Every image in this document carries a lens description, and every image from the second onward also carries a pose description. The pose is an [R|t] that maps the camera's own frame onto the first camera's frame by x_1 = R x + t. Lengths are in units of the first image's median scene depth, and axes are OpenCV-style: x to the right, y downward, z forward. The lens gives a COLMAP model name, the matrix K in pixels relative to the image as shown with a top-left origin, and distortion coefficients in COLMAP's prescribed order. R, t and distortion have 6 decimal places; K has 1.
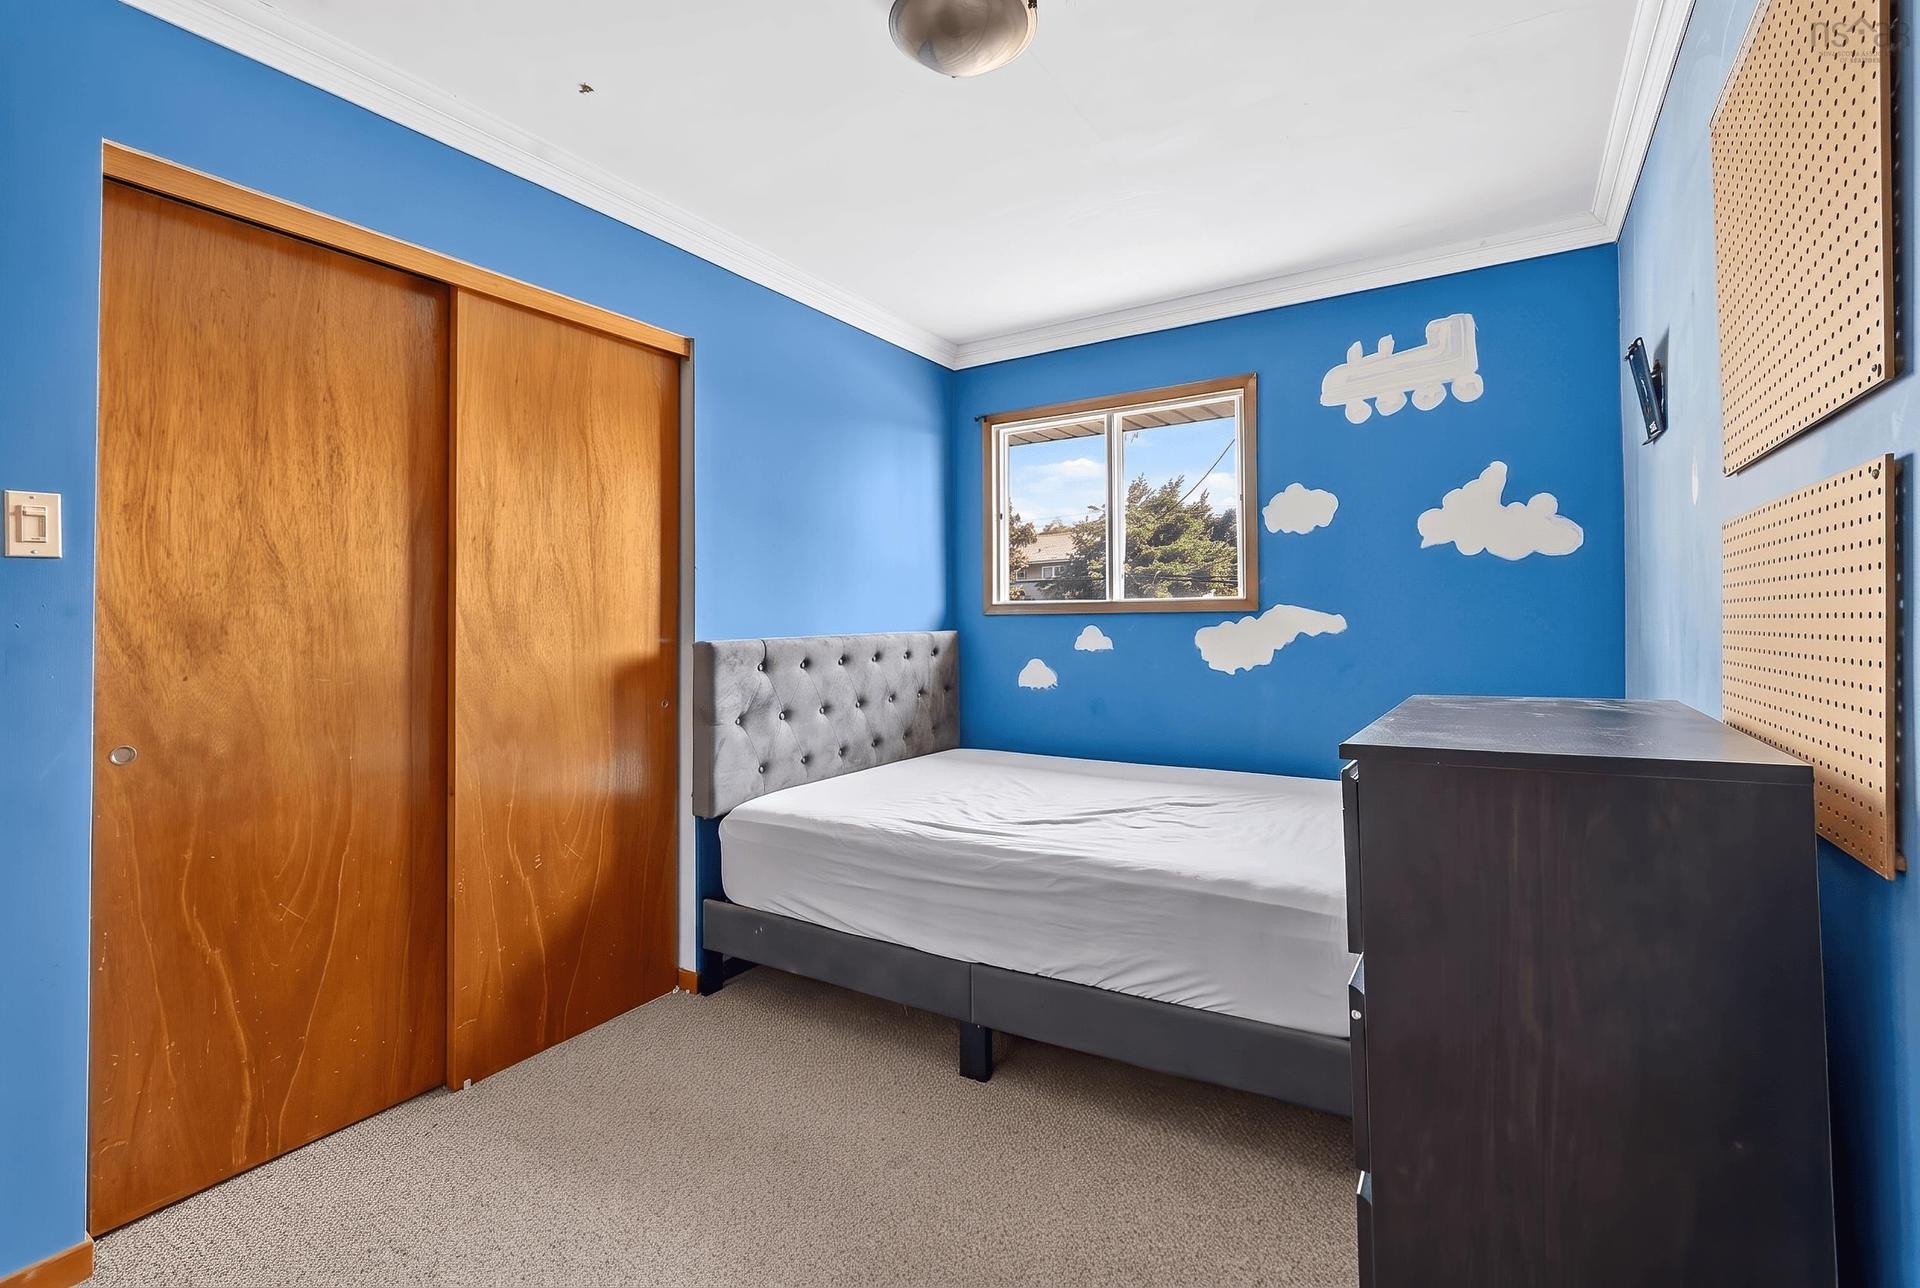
lens RADIAL K [[844.1, 0, 972.3], [0, 844.1, 626.3], [0, 0, 1]] dist [0.000665, 0.000175]
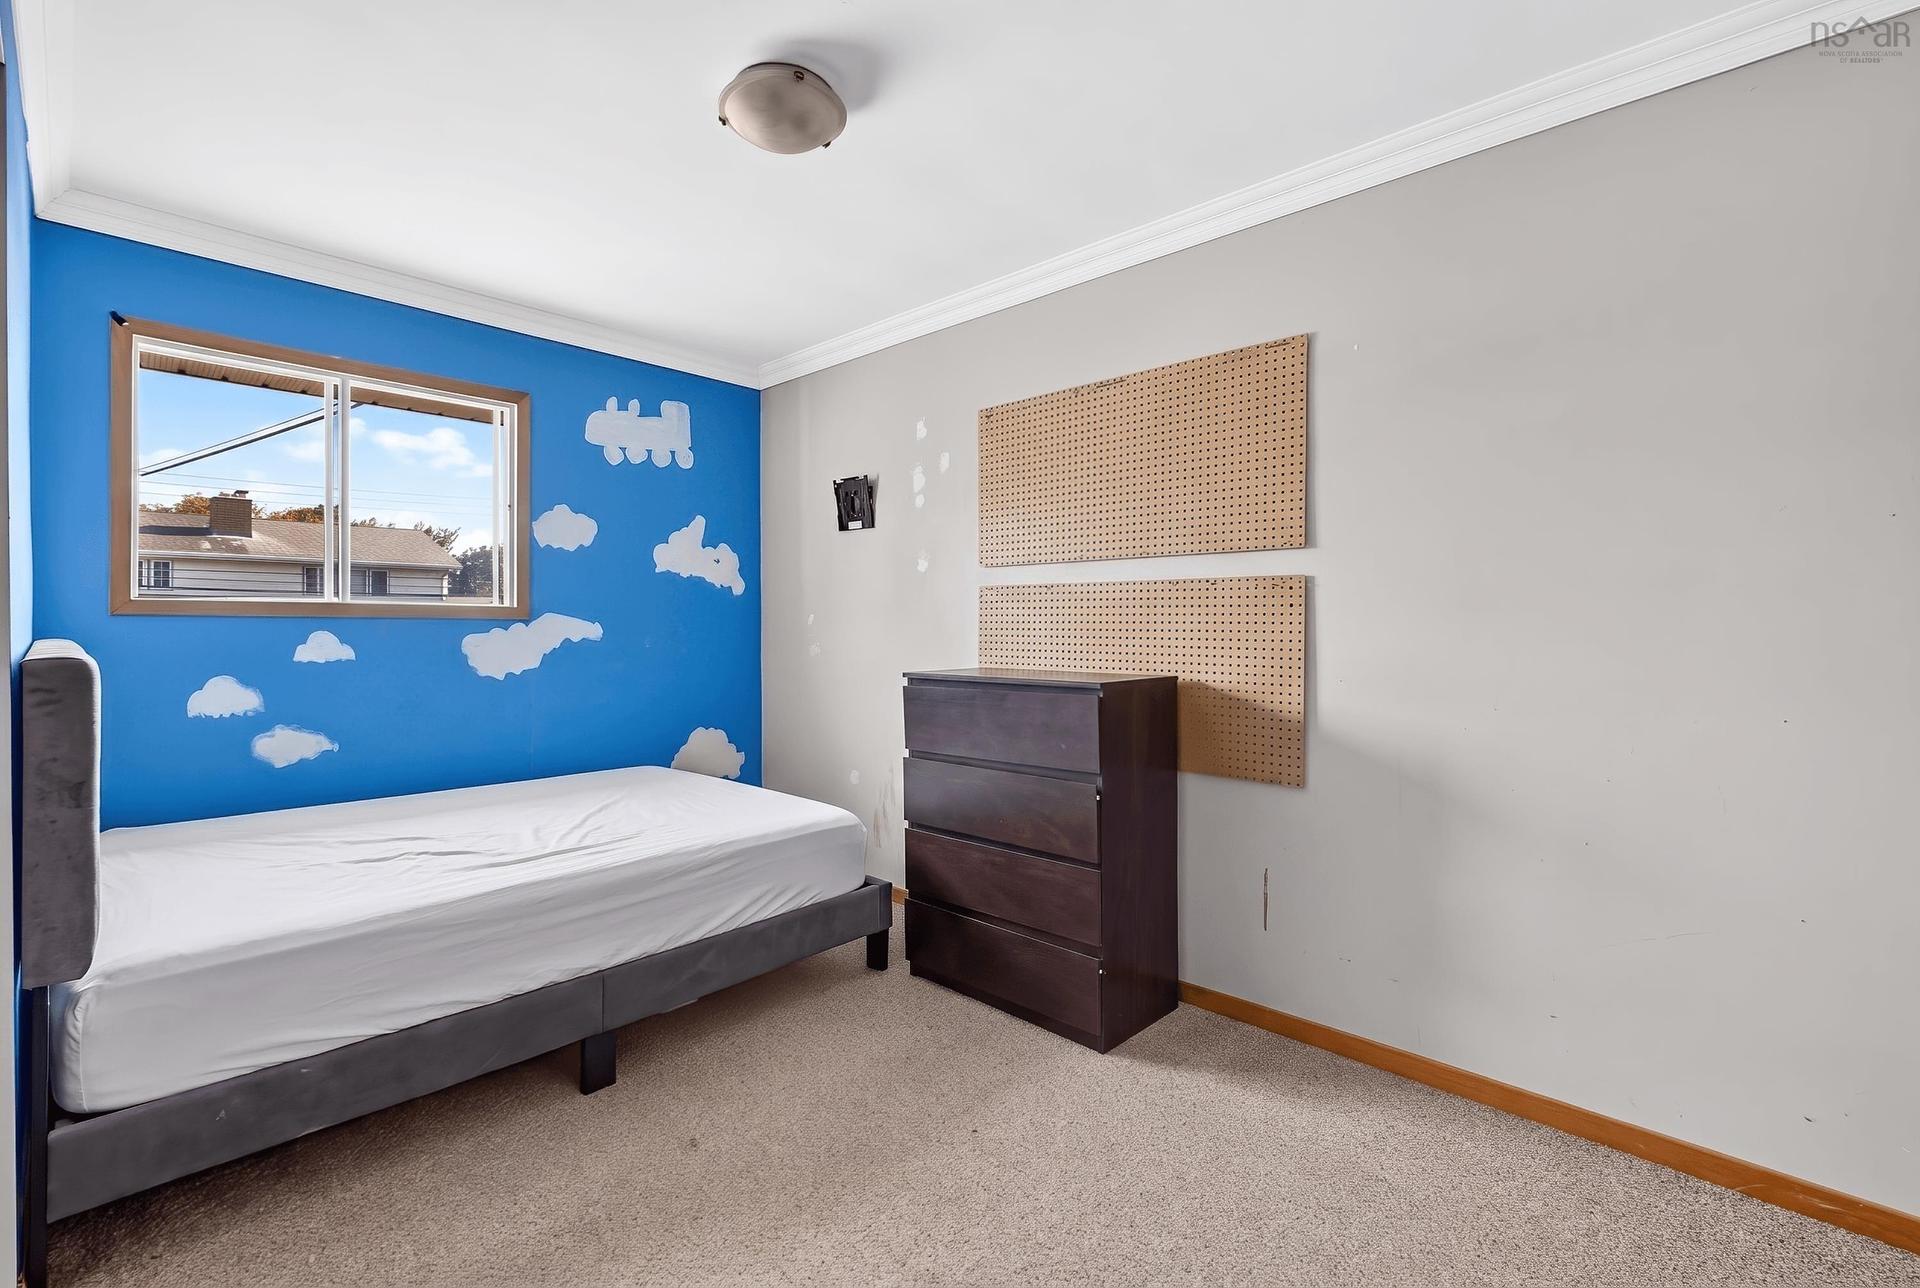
lens RADIAL K [[844.1, 0, 972.3], [0, 844.1, 626.3], [0, 0, 1]] dist [0.000665, 0.000175]
pose [[0.194608, 0.008188, 0.980847, -0.614747], [-0.004145, 0.999963, -0.007525, -0.002407], [-0.980872, -0.002601, 0.194635, 0.258891]]
